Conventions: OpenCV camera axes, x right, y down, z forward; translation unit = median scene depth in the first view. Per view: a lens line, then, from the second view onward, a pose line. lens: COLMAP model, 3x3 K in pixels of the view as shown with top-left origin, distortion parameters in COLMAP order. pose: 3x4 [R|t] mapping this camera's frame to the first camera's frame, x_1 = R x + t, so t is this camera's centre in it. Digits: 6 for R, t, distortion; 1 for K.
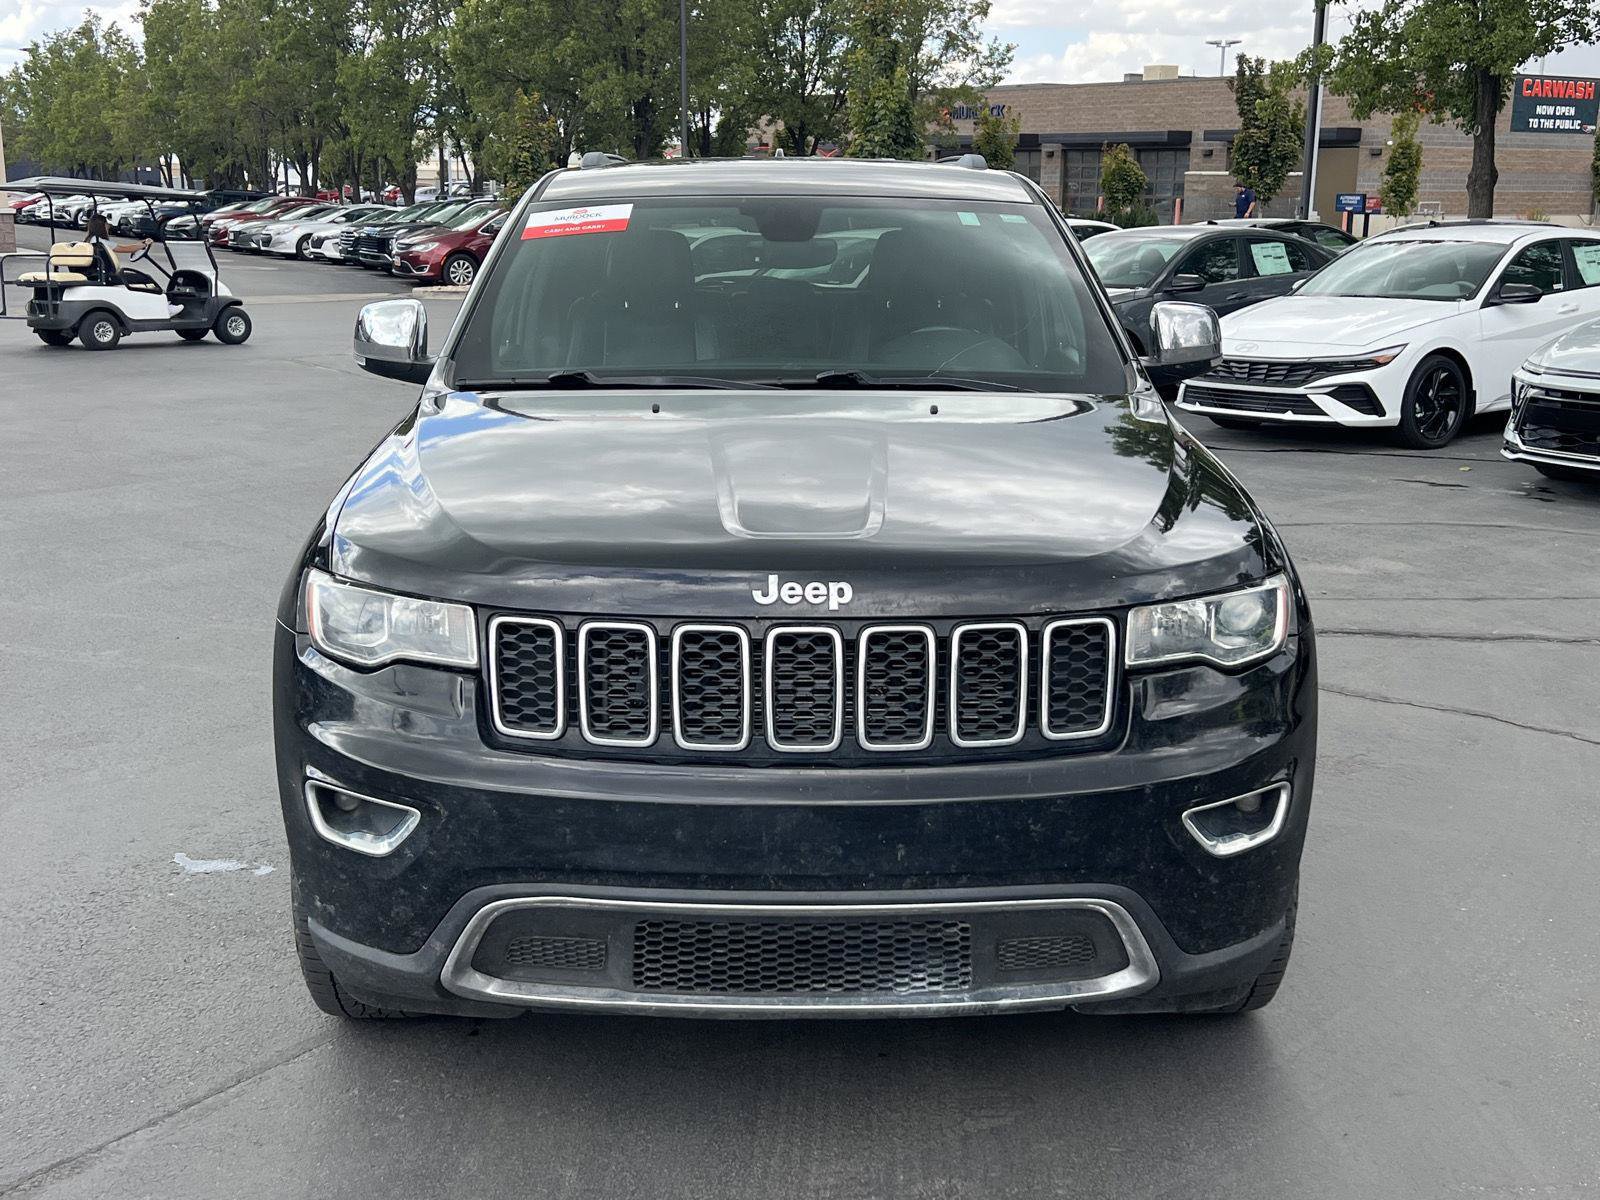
lens RADIAL K [[1798.4, 0, 791.8], [0, 1798.4, 582.5], [0, 0, 1]] dist [0.090064, -0.168194]
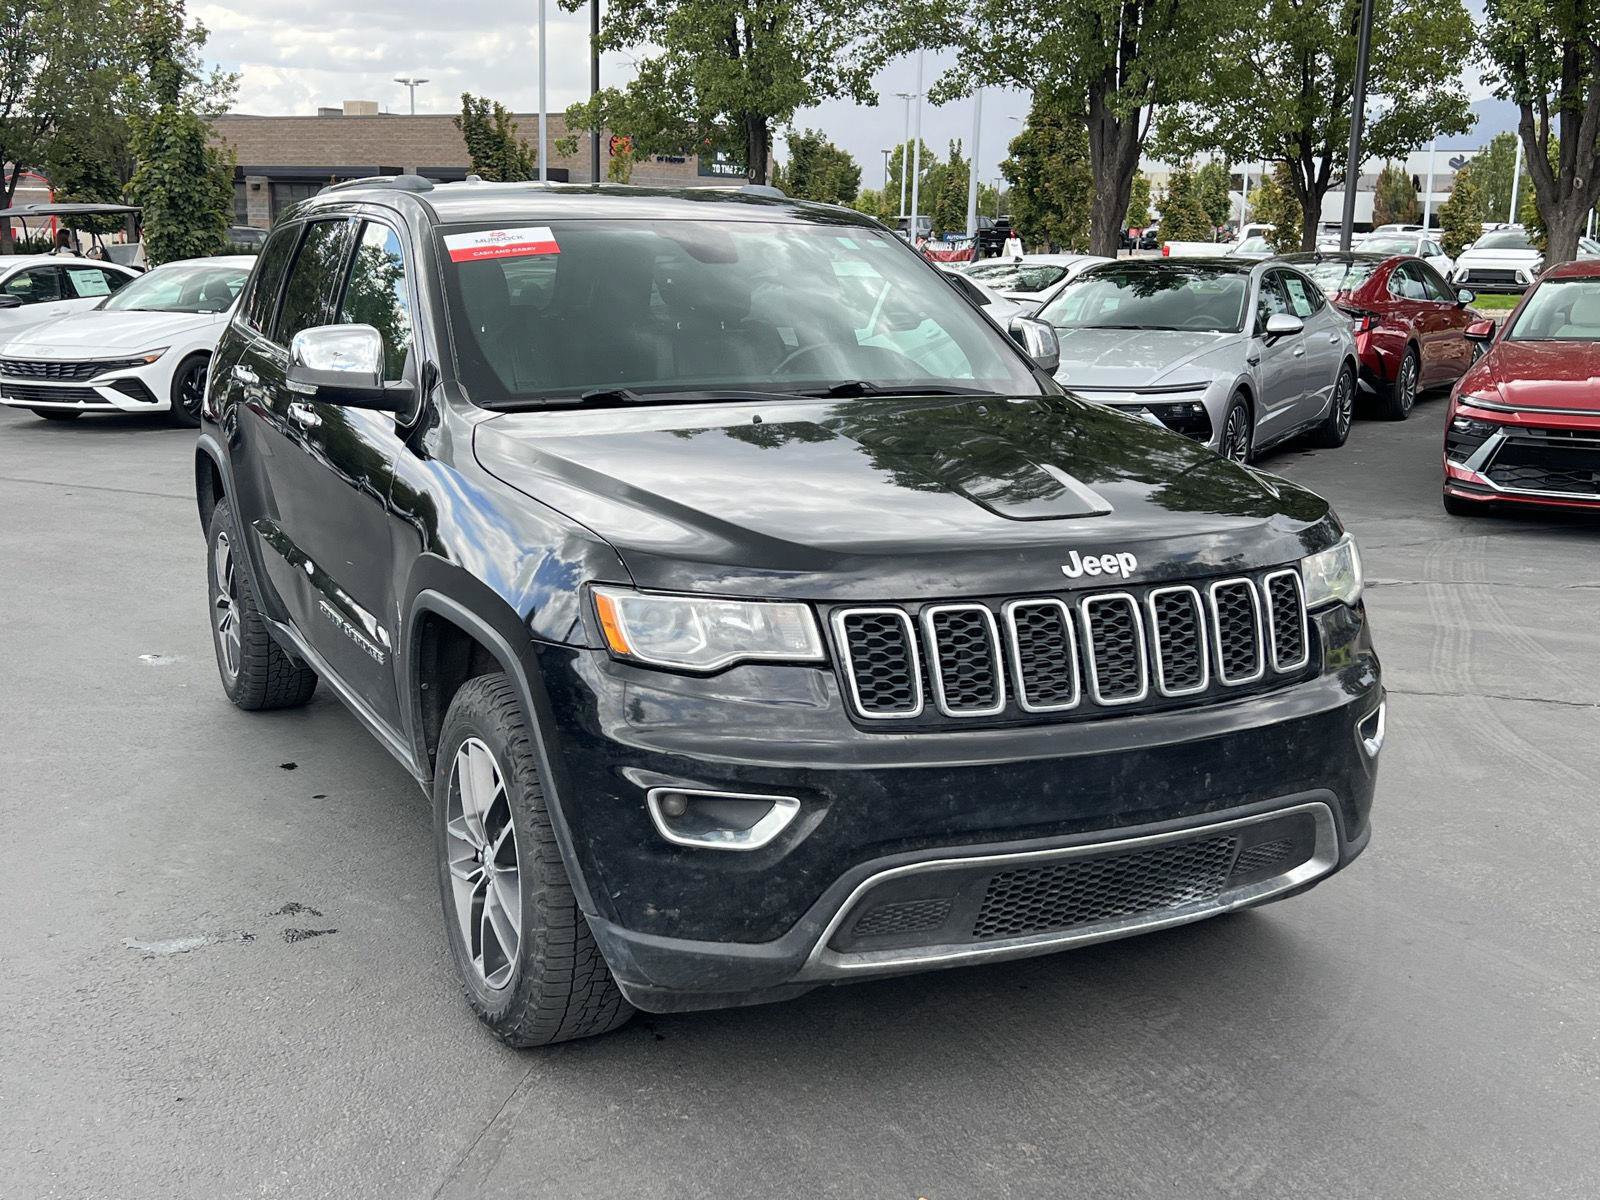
lens RADIAL K [[1786.4, 0, 800.0], [0, 1786.4, 600.0], [0, 0, 1]] dist [0.101789, -0.251267]
pose [[0.907513, -0.080532, 0.412232, -0.439293], [0.083992, 0.996419, 0.009751, 0.000660], [-0.411541, 0.025775, 0.911027, 0.035461]]
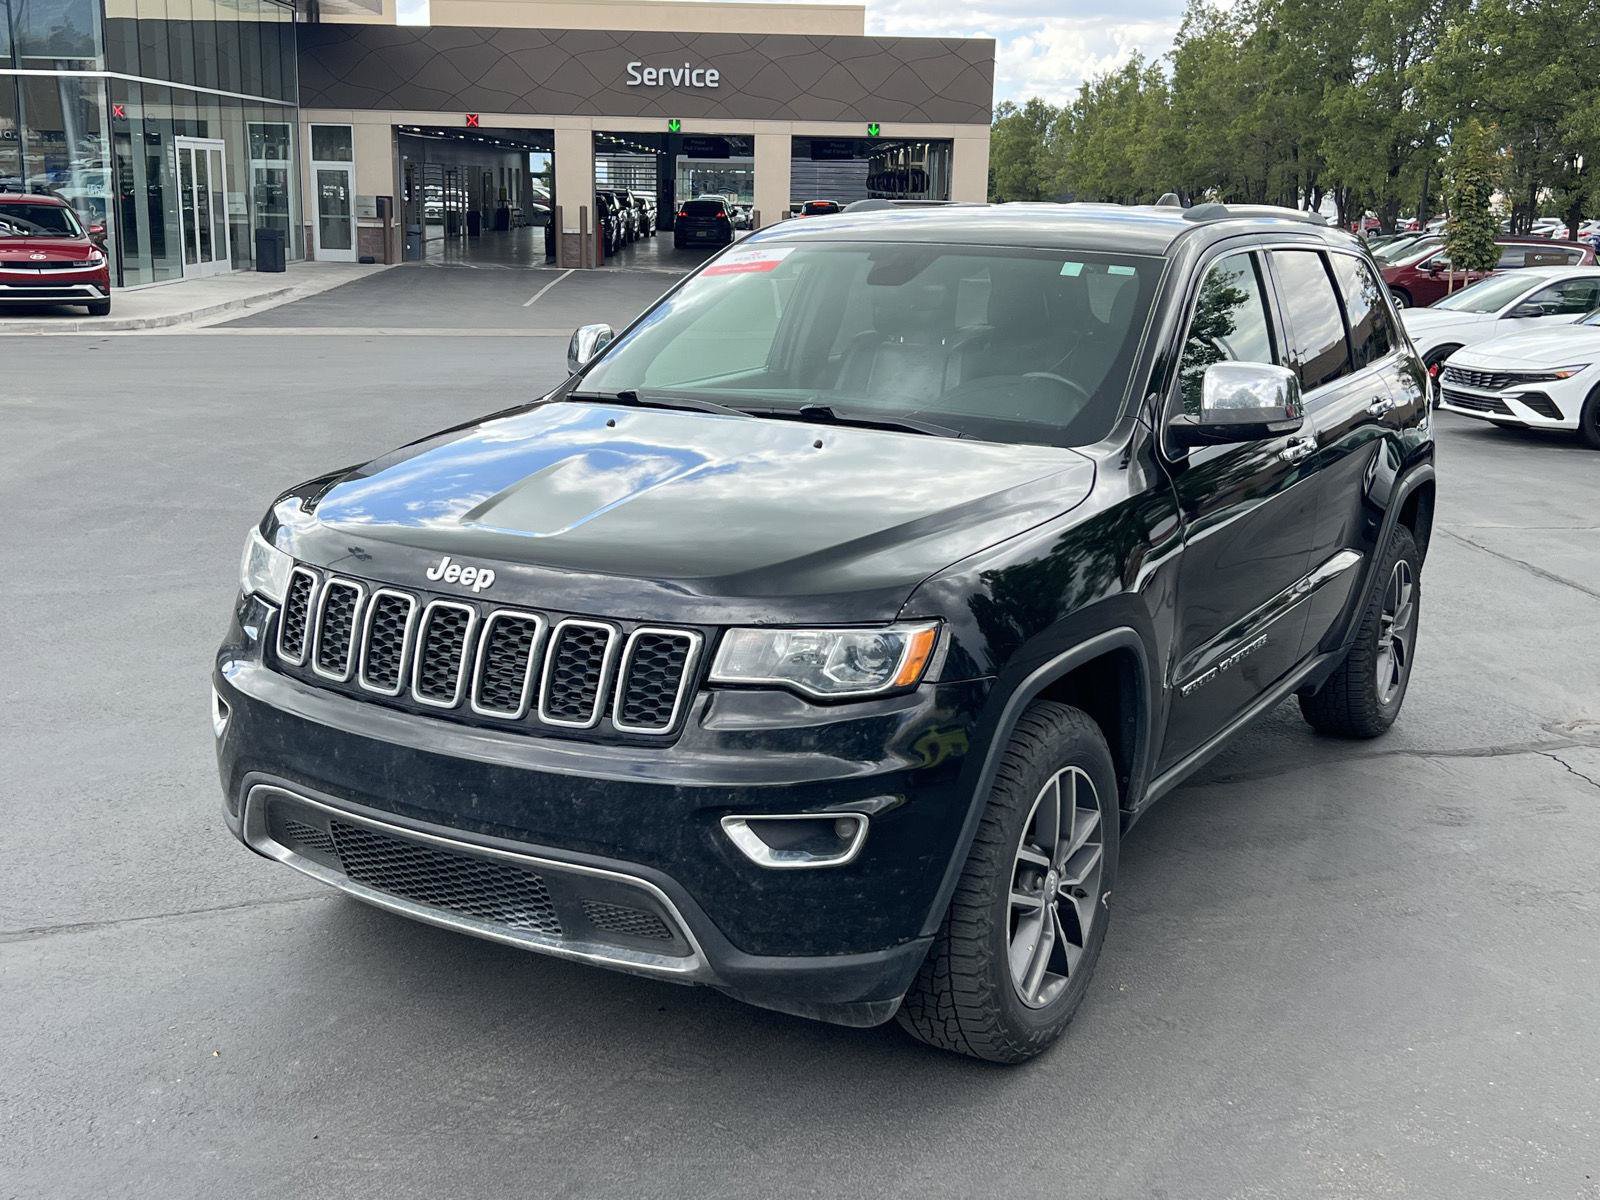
lens RADIAL K [[1798.4, 0, 791.8], [0, 1798.4, 582.5], [0, 0, 1]] dist [0.090064, -0.168194]
pose [[0.854905, 0.120506, -0.504594, 0.558299], [-0.128695, 0.991507, 0.018747, -0.028018], [0.502568, 0.048912, 0.863153, 0.051237]]
